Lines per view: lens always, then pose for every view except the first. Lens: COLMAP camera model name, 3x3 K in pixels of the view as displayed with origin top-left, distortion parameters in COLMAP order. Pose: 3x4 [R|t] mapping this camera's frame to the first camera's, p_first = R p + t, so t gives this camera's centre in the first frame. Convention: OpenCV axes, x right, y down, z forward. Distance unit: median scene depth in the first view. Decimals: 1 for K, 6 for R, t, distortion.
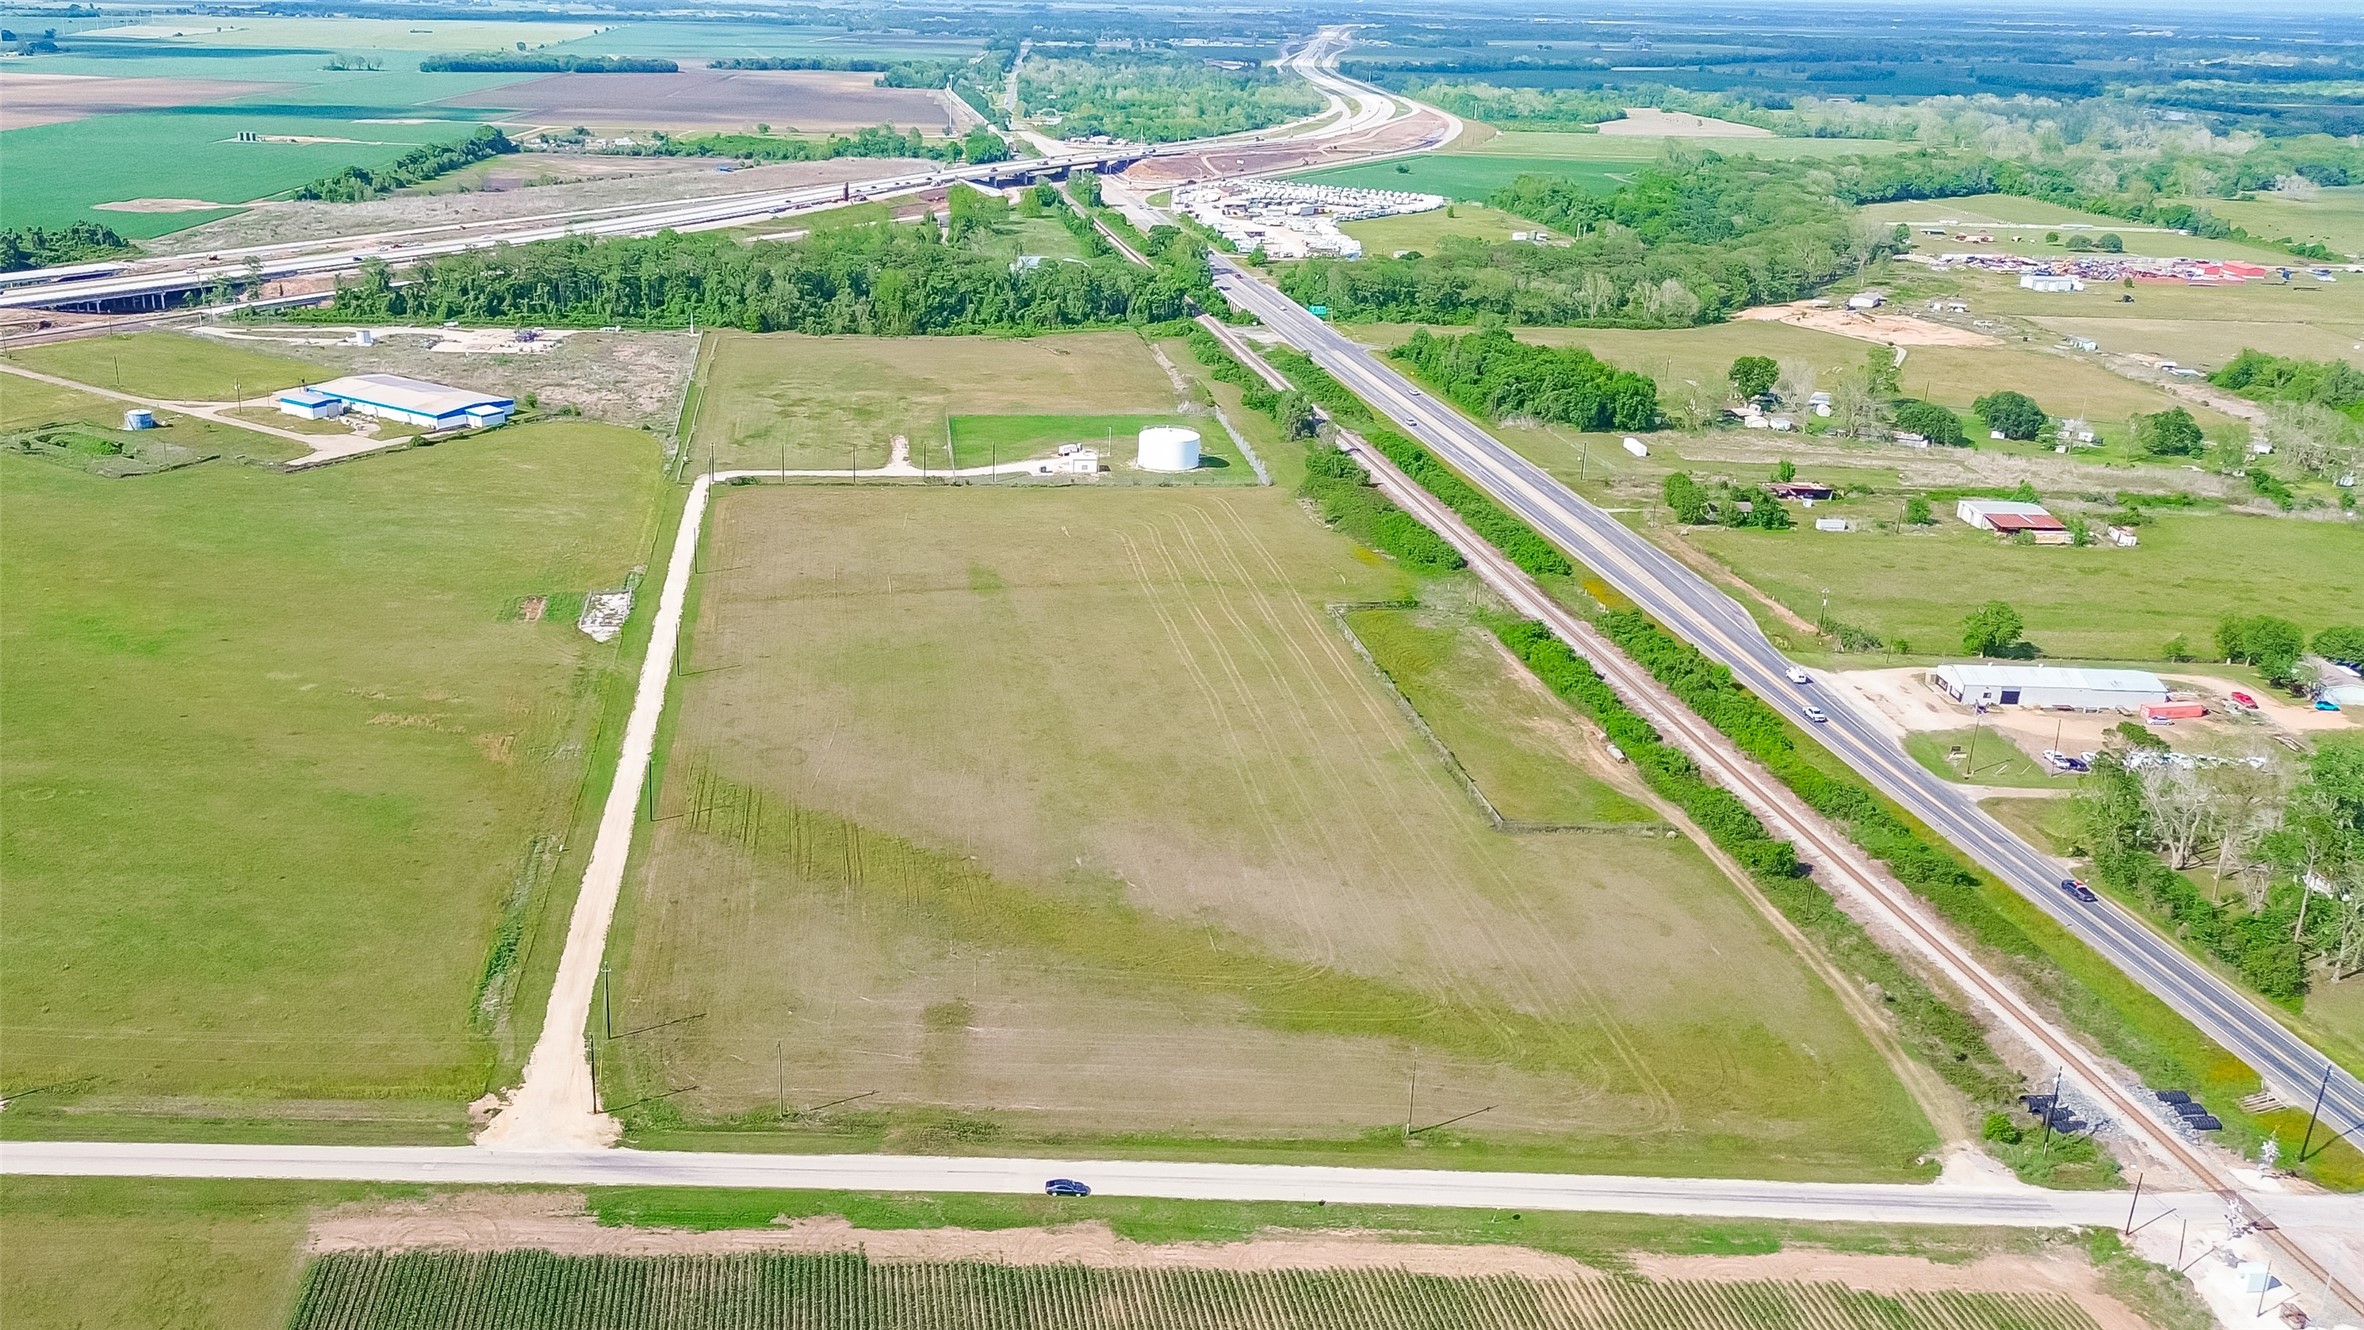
lens RADIAL K [[1890.0, 0, 1000.2], [0, 1890.0, 663.9], [0, 0, 1]] dist [0.084784, -0.096464]
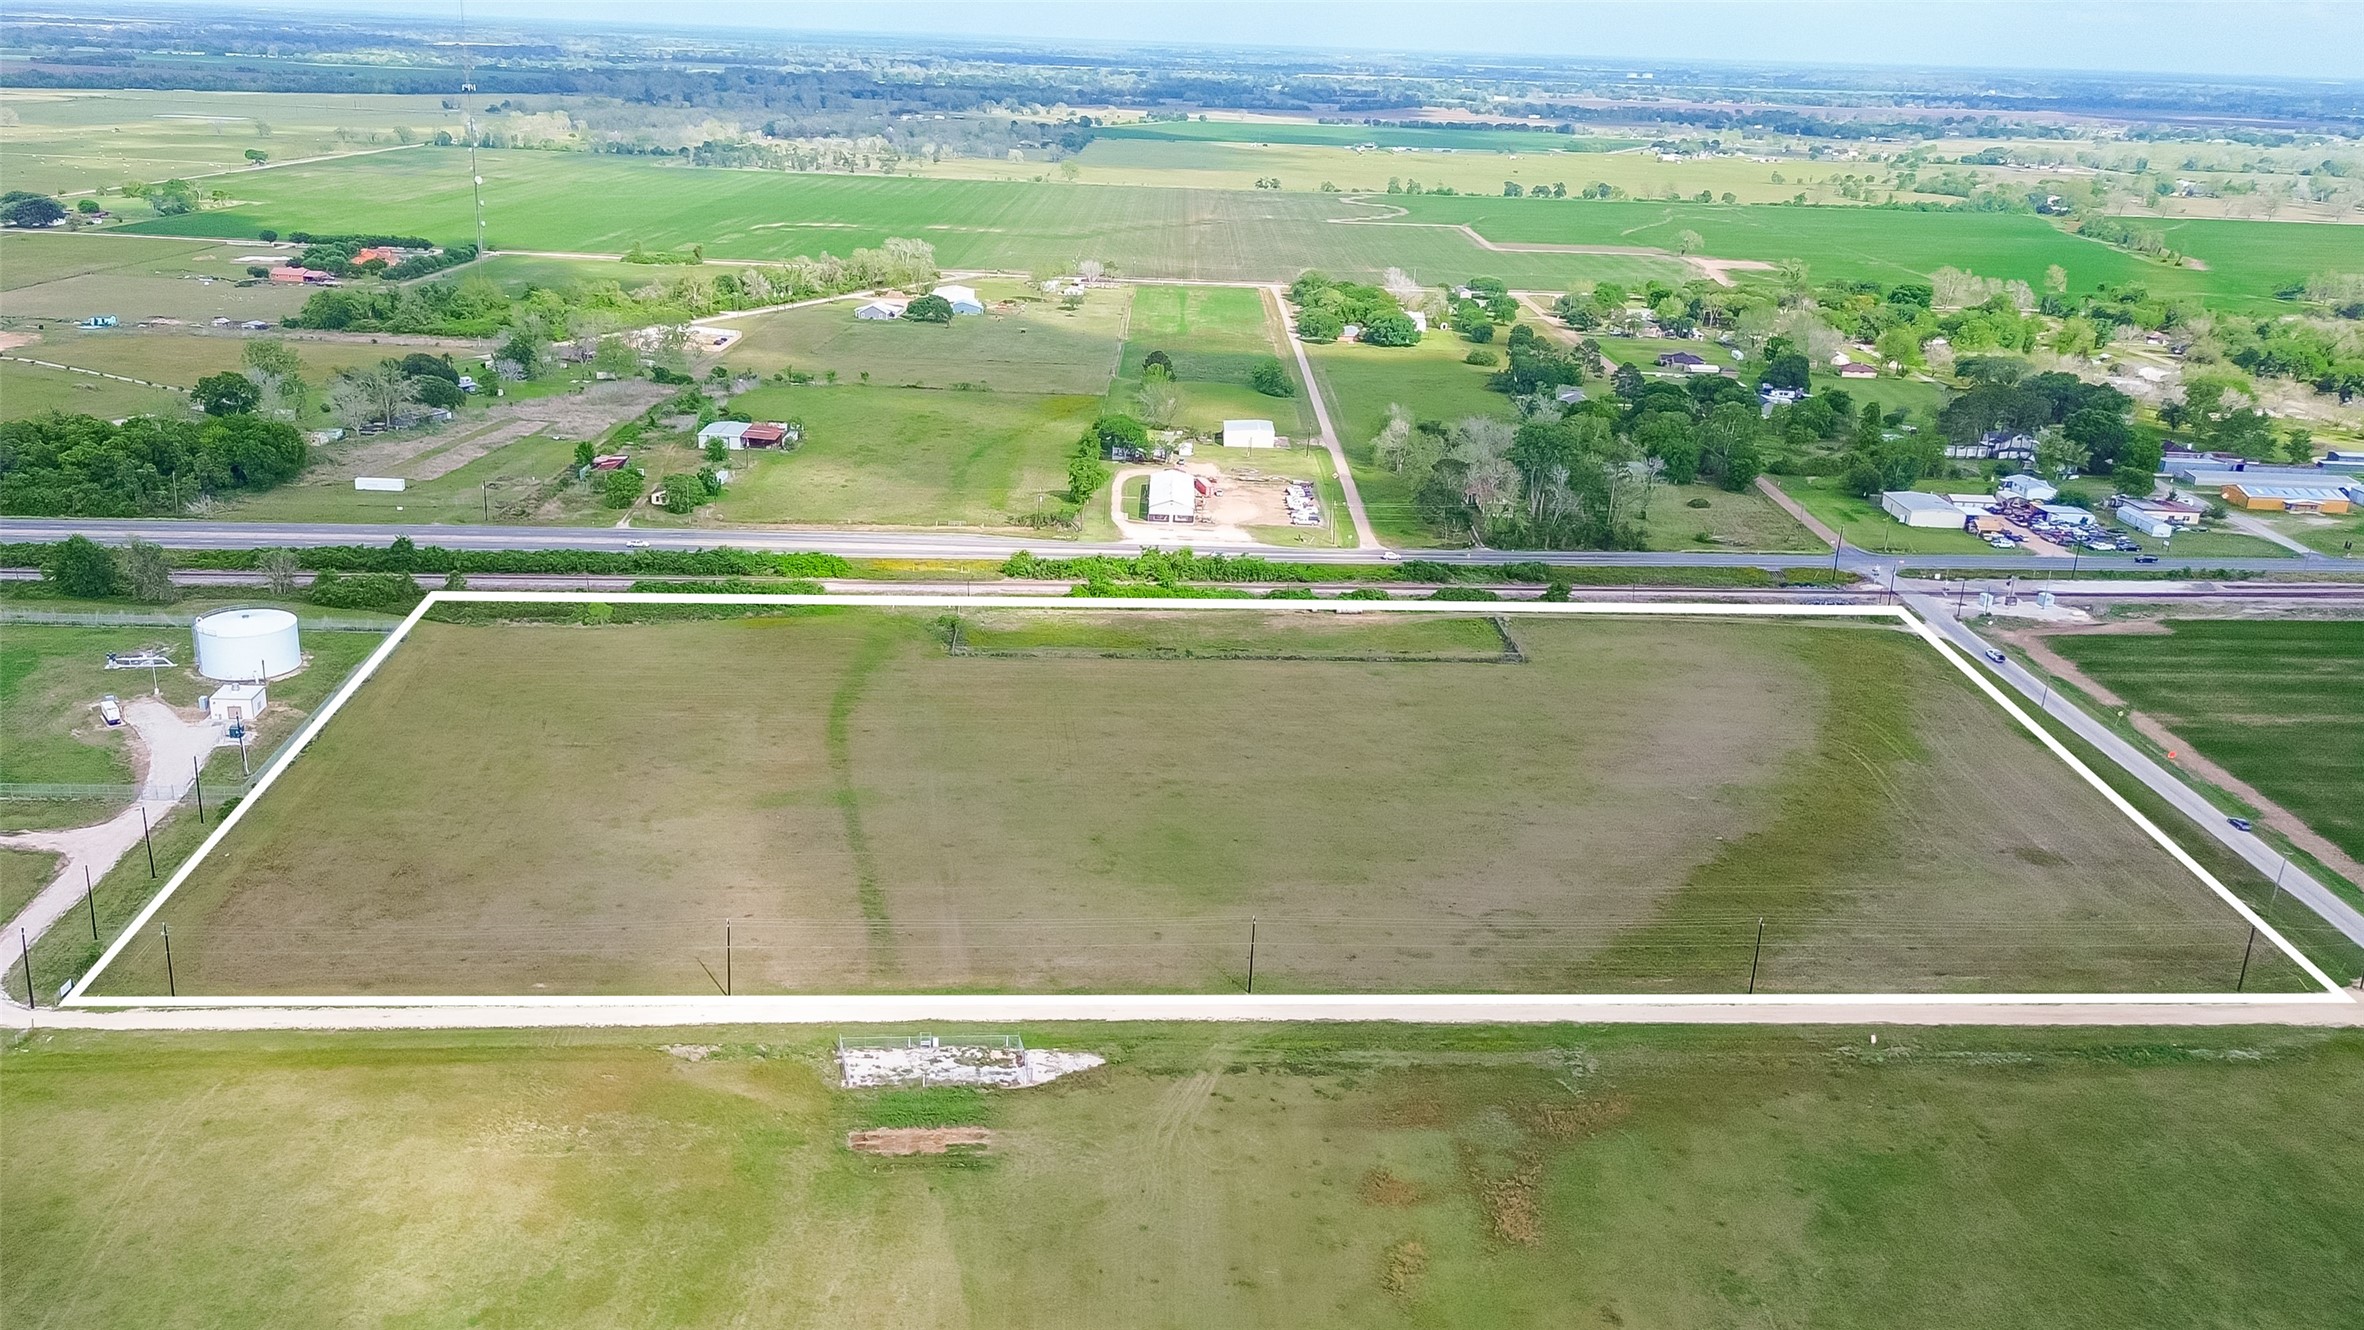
lens RADIAL K [[1870.6, 0, 1090.3], [0, 1870.6, 664.0], [0, 0, 1]] dist [0.071273, -0.067163]
pose [[0.022705, -0.340508, 0.939967, -0.779445], [0.309056, 0.896547, 0.317314, -0.336788], [-0.950773, 0.283298, 0.125592, 0.963520]]
